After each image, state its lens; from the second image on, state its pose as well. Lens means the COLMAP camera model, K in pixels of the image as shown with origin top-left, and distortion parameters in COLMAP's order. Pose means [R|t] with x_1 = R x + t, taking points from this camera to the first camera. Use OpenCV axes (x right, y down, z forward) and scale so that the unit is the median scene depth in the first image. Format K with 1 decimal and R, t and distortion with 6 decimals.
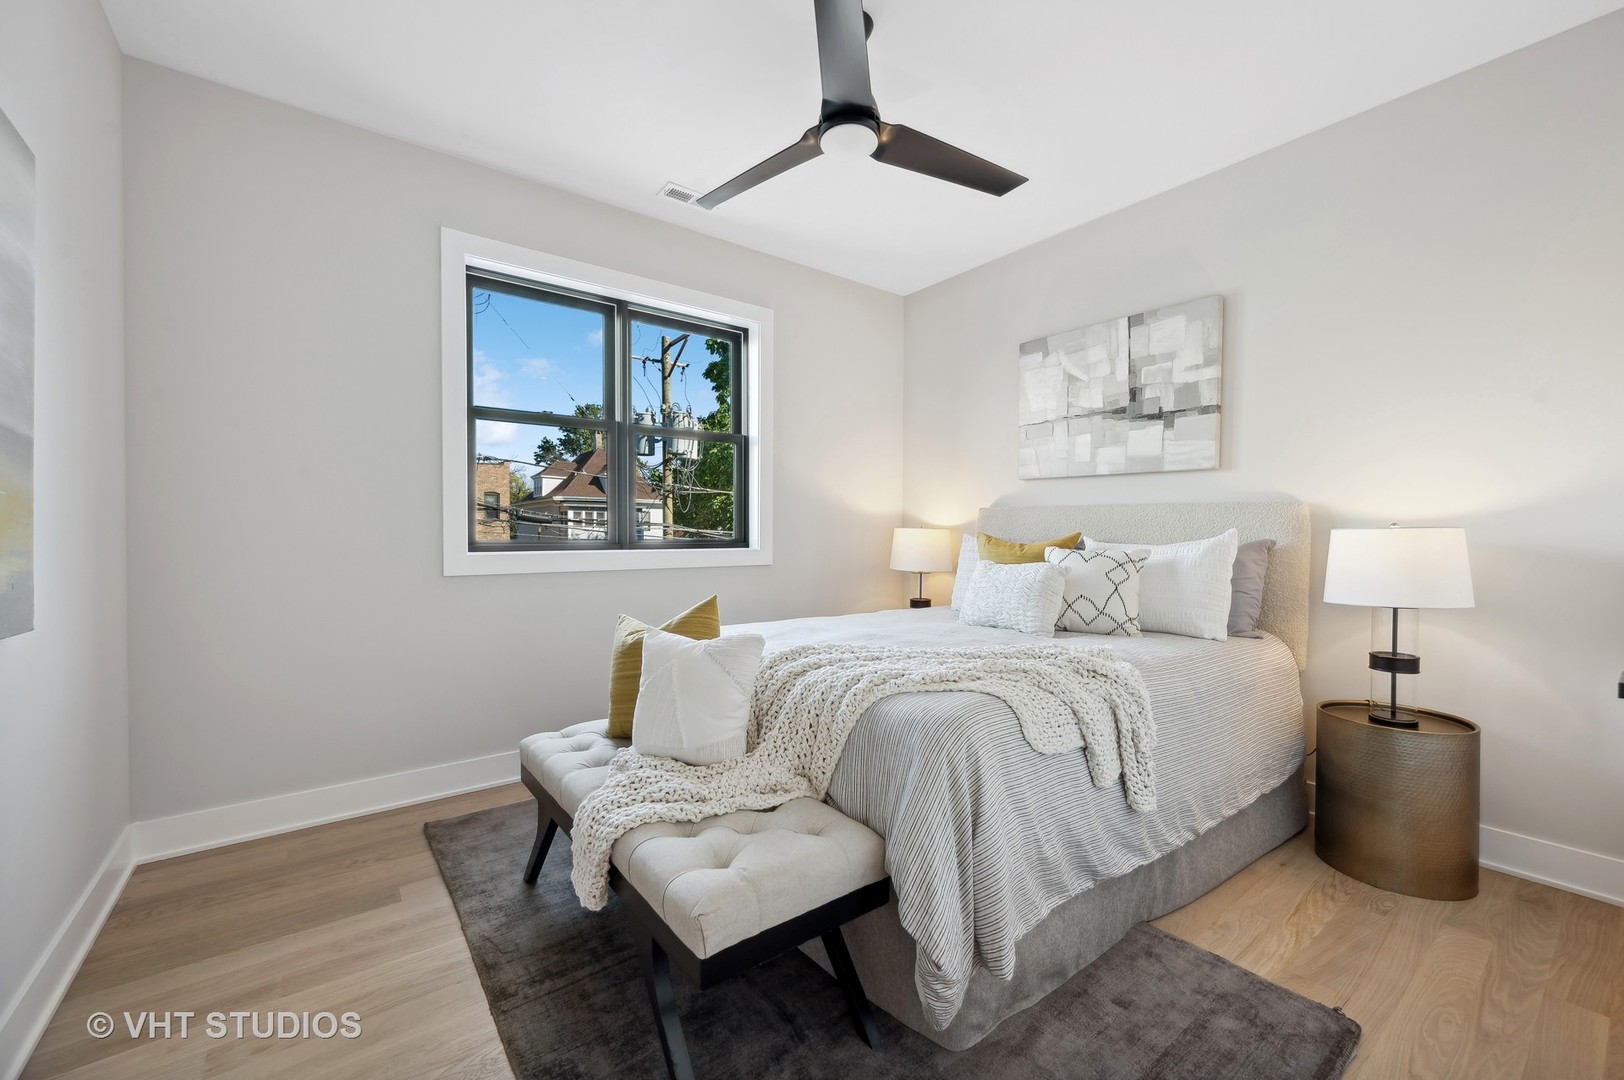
lens RADIAL K [[644.7, 0, 812.0], [0, 644.7, 540.0], [0, 0, 1]] dist [0.006263, -0.000159]
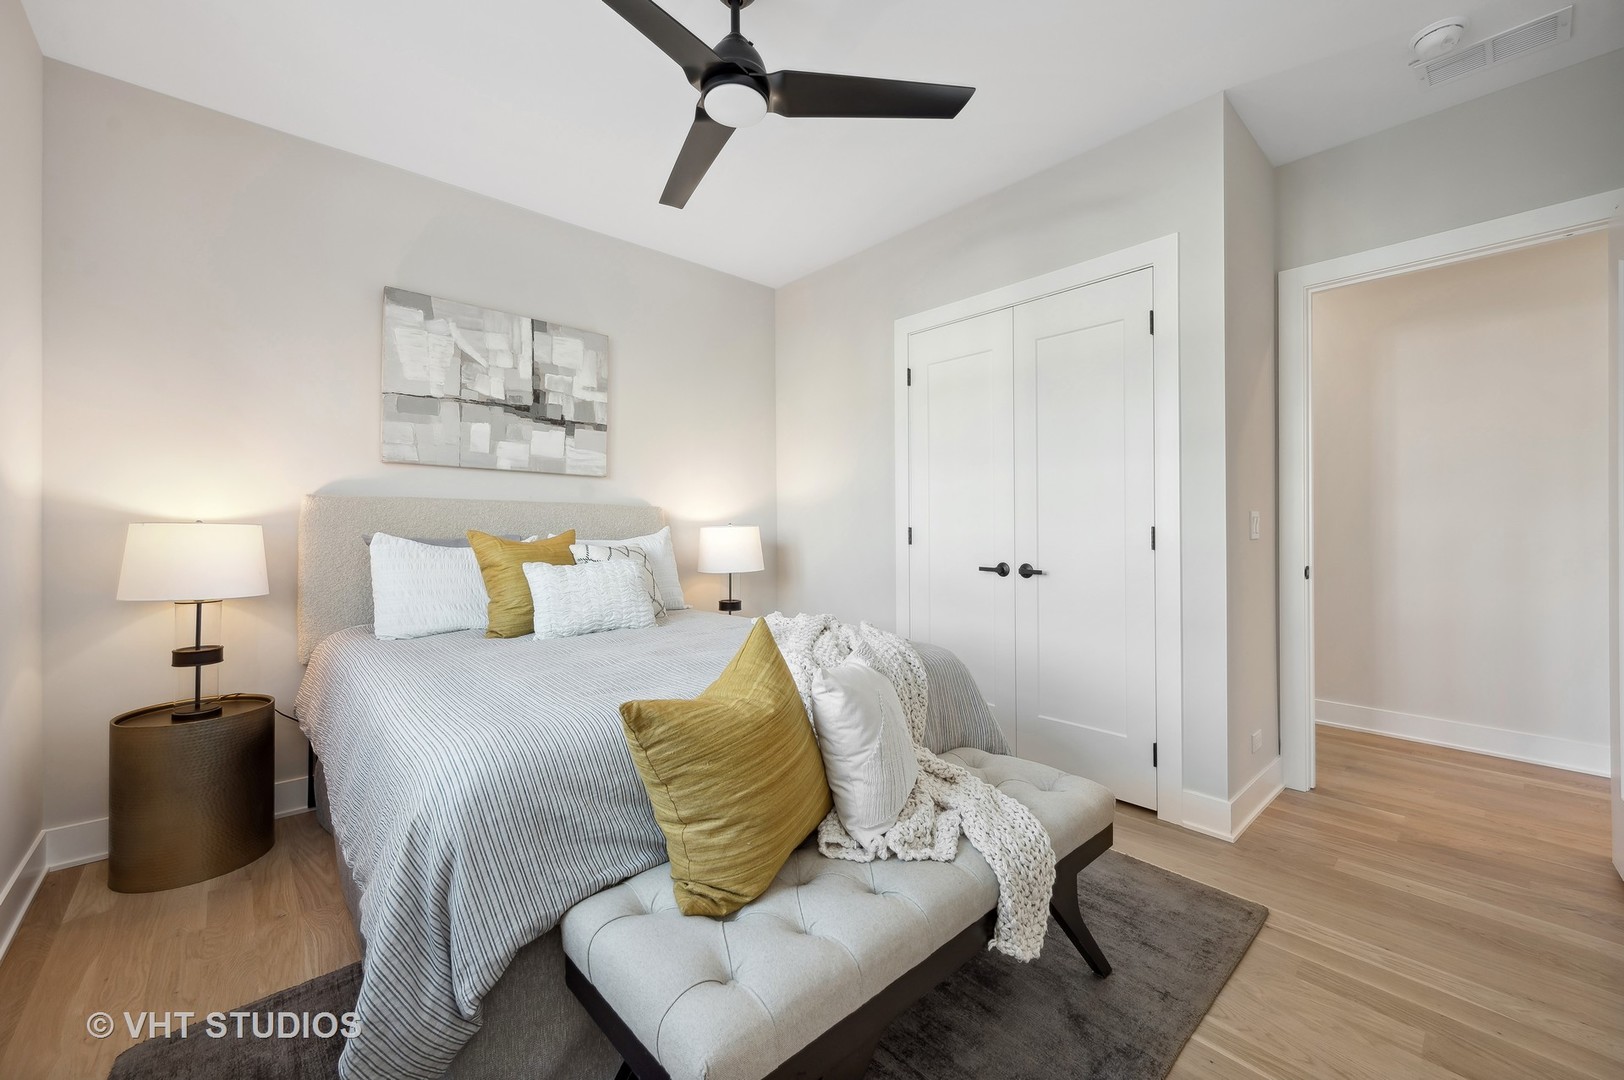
lens RADIAL K [[655.8, 0, 756.1], [0, 655.8, 528.5], [0, 0, 1]] dist [-0.000151, -0.000014]
pose [[-0.026405, -0.001227, 0.999651, -0.555296], [0.007606, 0.999970, 0.001428, -0.011426], [-0.999622, 0.007641, -0.026394, 0.666895]]
